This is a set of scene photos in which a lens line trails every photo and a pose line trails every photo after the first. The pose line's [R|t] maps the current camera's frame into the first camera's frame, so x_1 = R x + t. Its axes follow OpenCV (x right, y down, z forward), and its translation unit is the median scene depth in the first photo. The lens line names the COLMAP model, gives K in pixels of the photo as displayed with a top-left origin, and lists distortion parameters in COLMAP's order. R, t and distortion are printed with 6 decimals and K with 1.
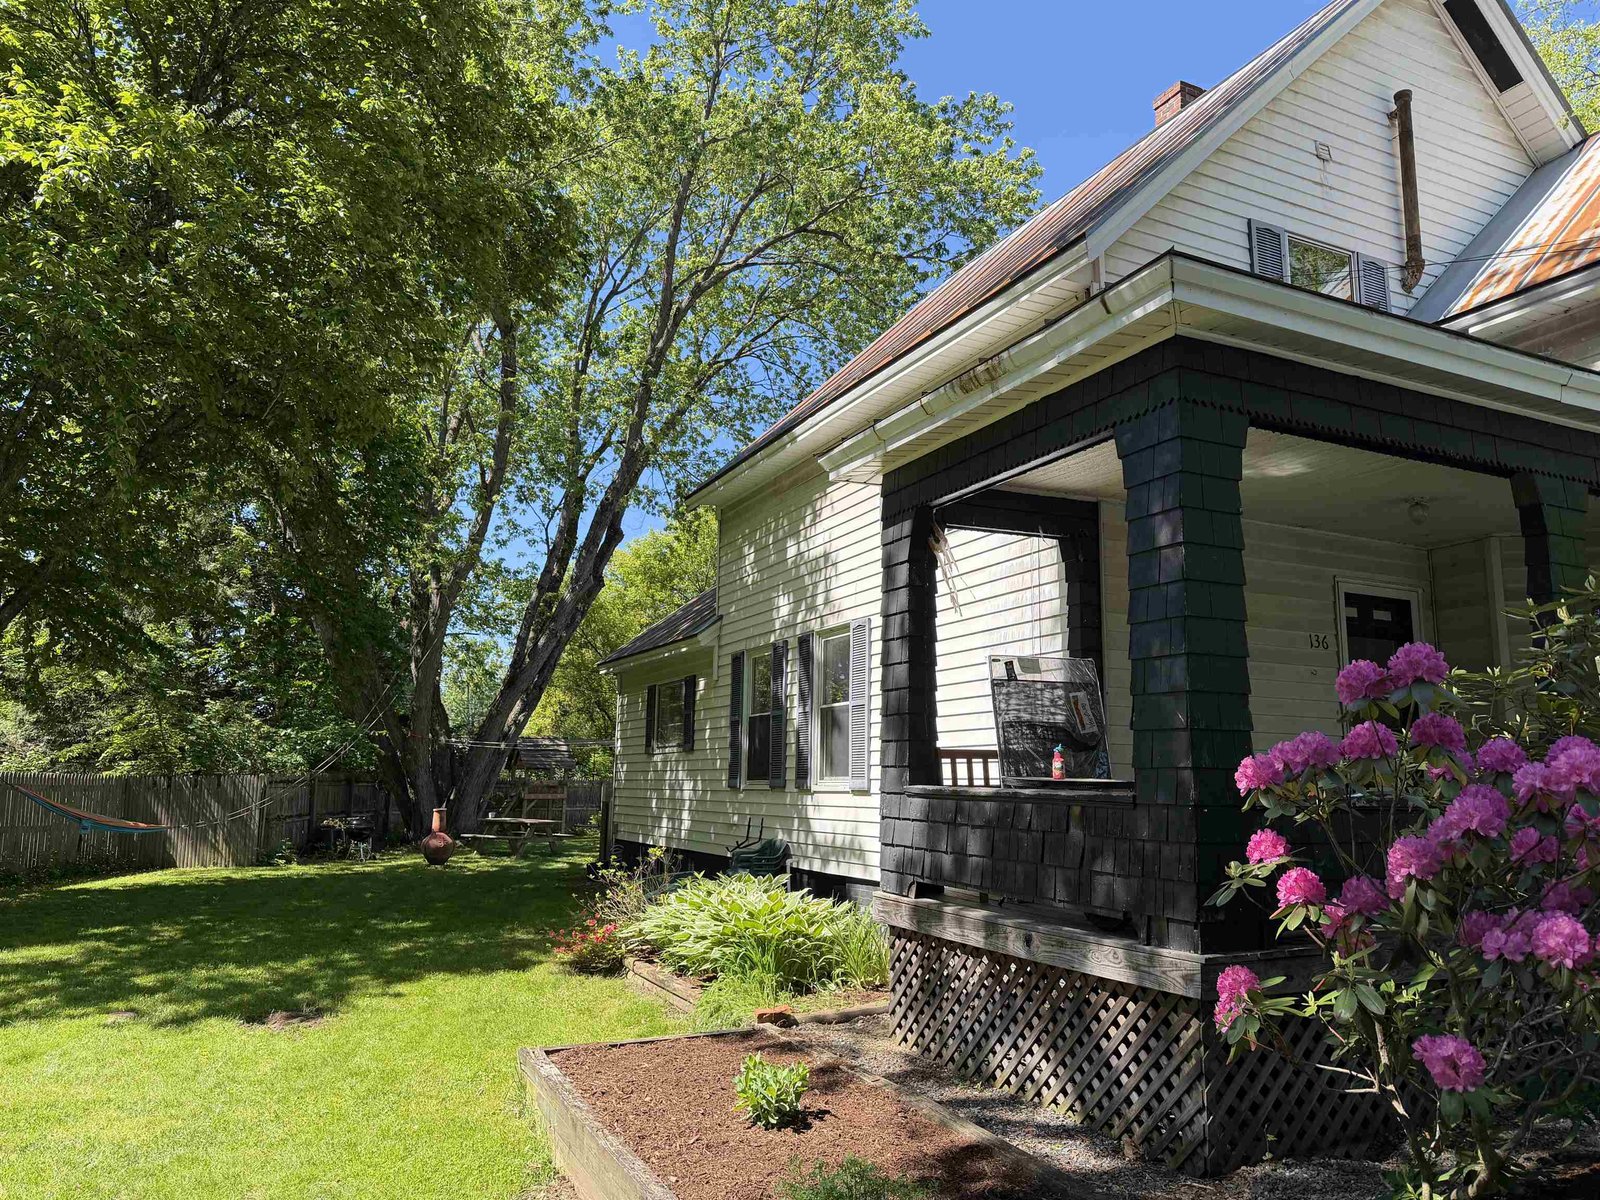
lens RADIAL K [[1137.0, 0, 800.0], [0, 1137.0, 600.0], [0, 0, 1]] dist [-0.008253, -0.007386]
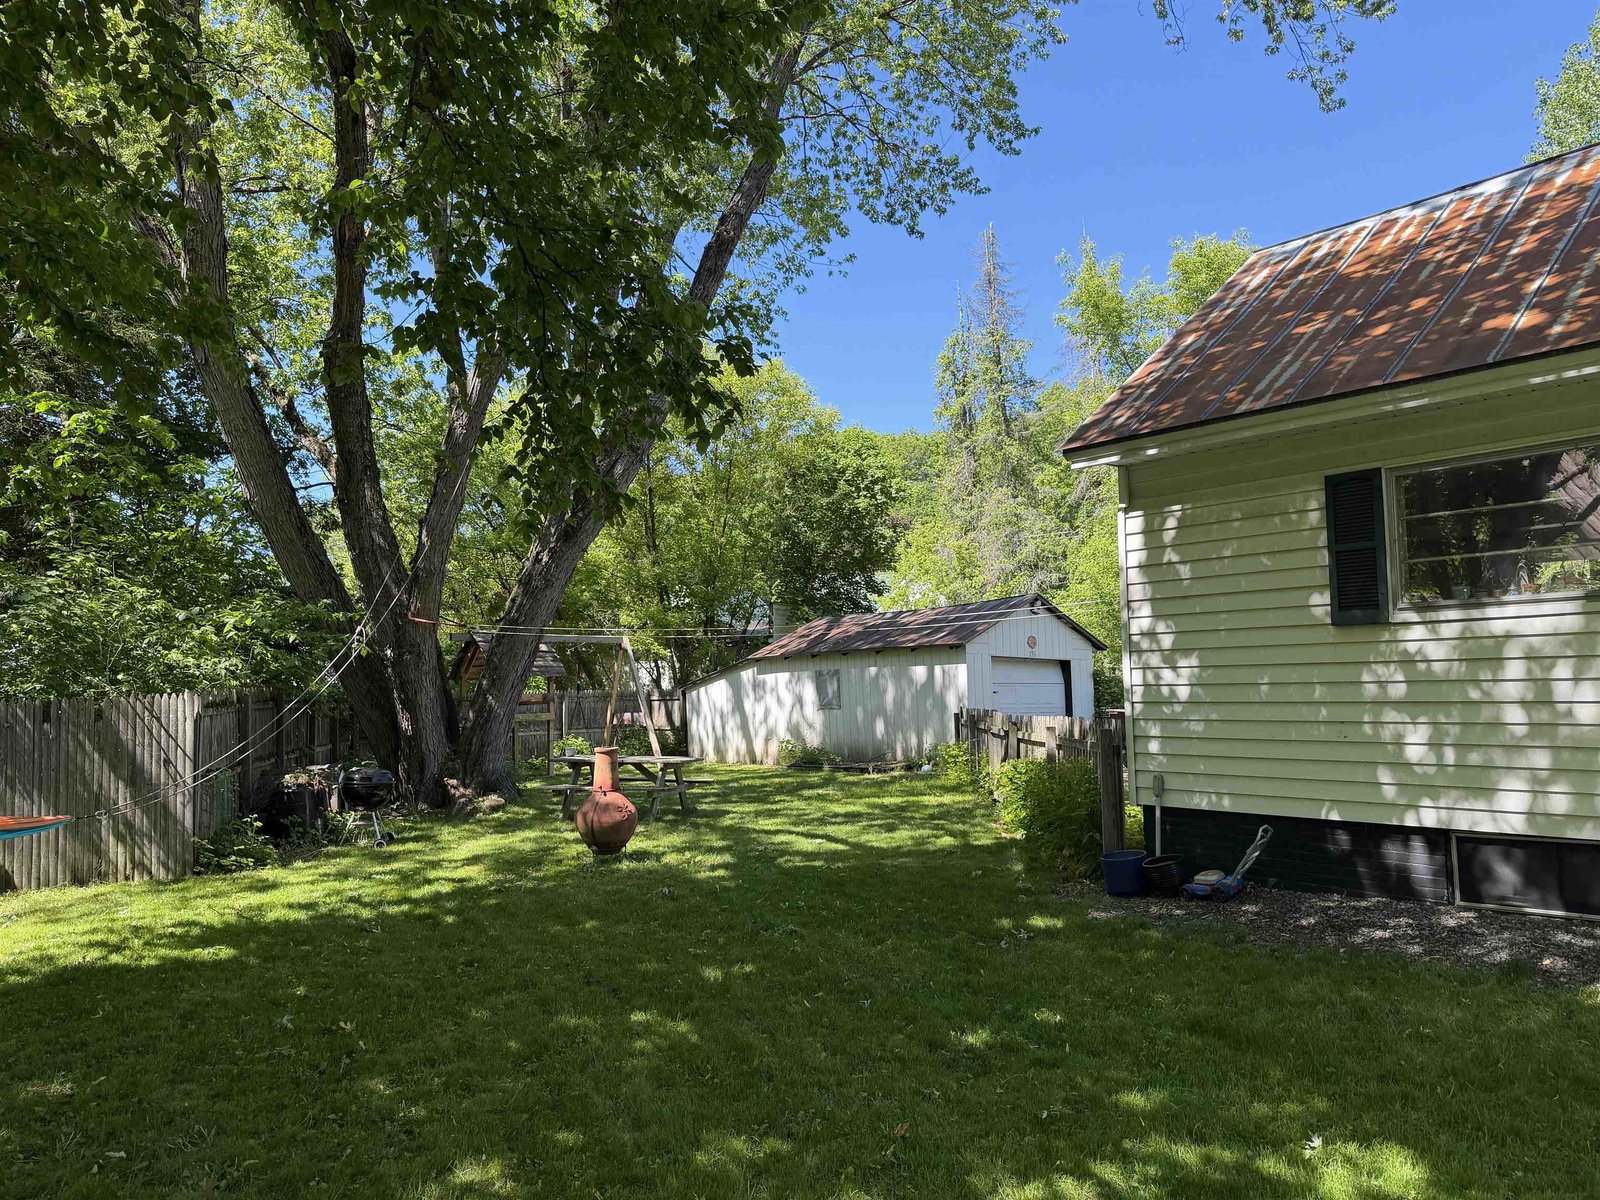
lens RADIAL K [[1089.7, 0, 800.0], [0, 1089.7, 600.0], [0, 0, 1]] dist [0.005768, 0.001775]
pose [[0.965197, 0.003577, 0.261499, -0.552728], [-0.023413, 0.997073, 0.072780, 0.117293], [-0.260474, -0.076369, 0.962456, 0.761513]]
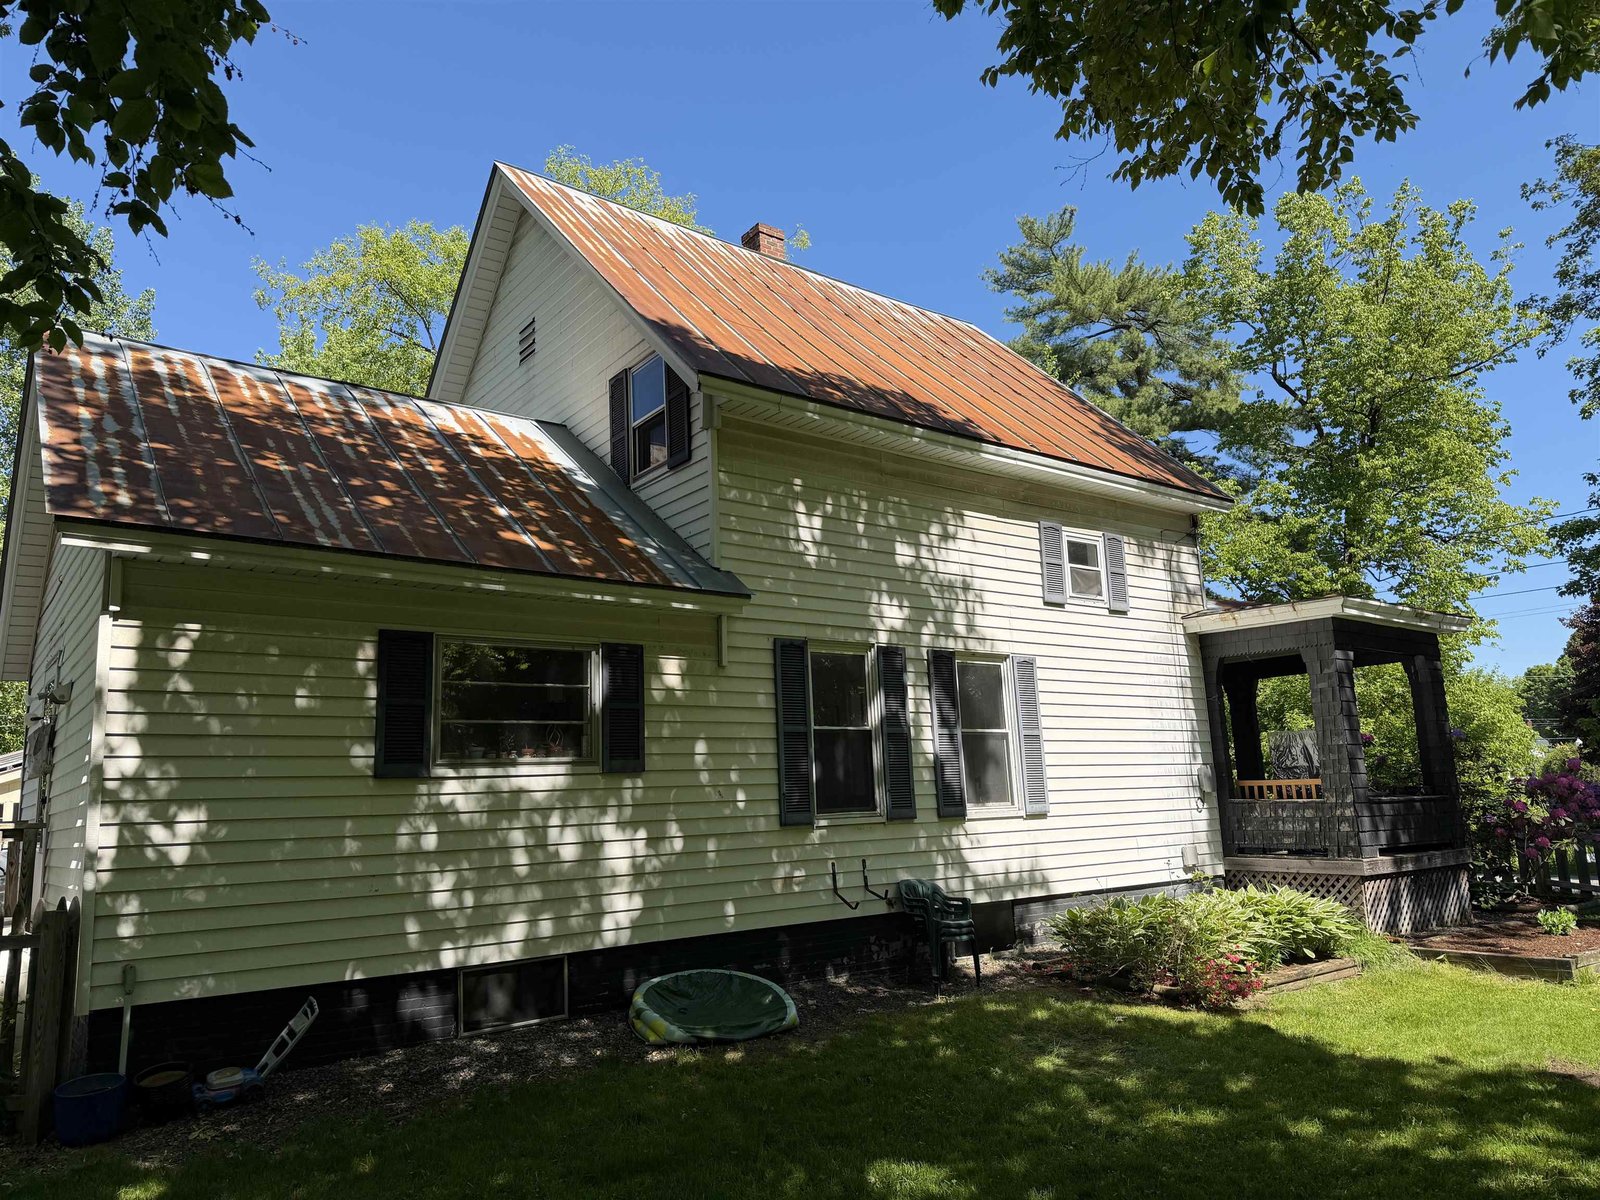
lens RADIAL K [[1137.0, 0, 800.0], [0, 1137.0, 600.0], [0, 0, 1]] dist [-0.008253, -0.007386]
pose [[-0.214896, 0.189105, 0.958154, -0.722883], [-0.108243, 0.970419, -0.215802, 0.166412], [-0.970620, -0.150088, -0.188070, 1.065348]]
